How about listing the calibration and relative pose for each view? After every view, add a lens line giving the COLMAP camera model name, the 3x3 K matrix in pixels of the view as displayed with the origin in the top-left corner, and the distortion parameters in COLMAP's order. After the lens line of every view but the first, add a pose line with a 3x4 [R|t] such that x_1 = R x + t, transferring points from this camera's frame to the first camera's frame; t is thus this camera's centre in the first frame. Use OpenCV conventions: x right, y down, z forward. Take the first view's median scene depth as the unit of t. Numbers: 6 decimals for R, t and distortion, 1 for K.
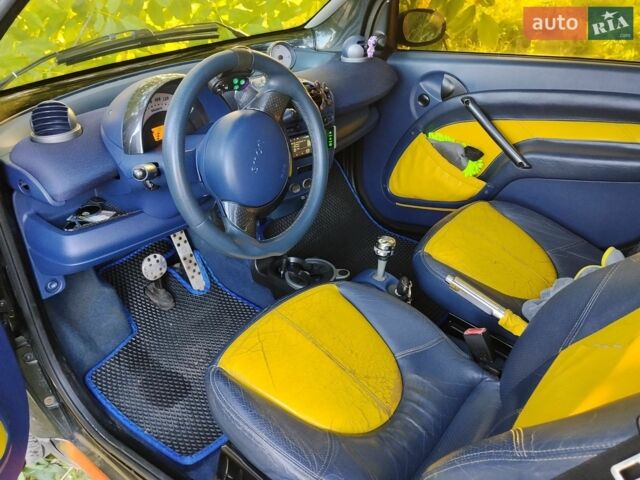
lens RADIAL K [[558.4, 0, 320.0], [0, 558.4, 240.0], [0, 0, 1]] dist [0.000942, -0.000113]
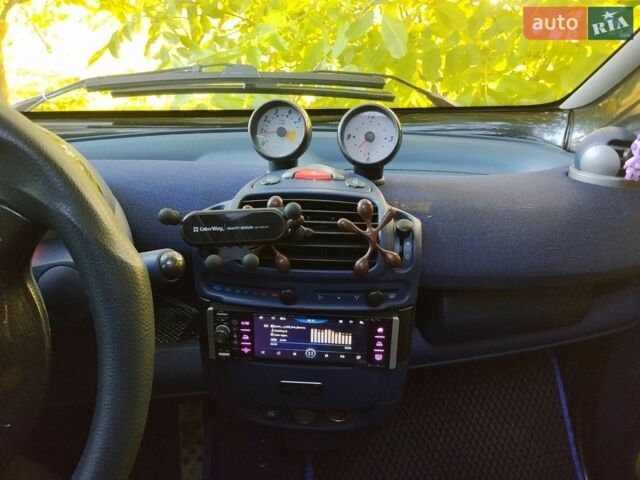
lens RADIAL K [[558.4, 0, 320.0], [0, 558.4, 240.0], [0, 0, 1]] dist [0.000942, -0.000113]
pose [[0.764516, 0.271357, -0.584705, 0.169290], [-0.350363, 0.936317, -0.023571, -0.192484], [0.541073, 0.222879, 0.810903, 0.541970]]
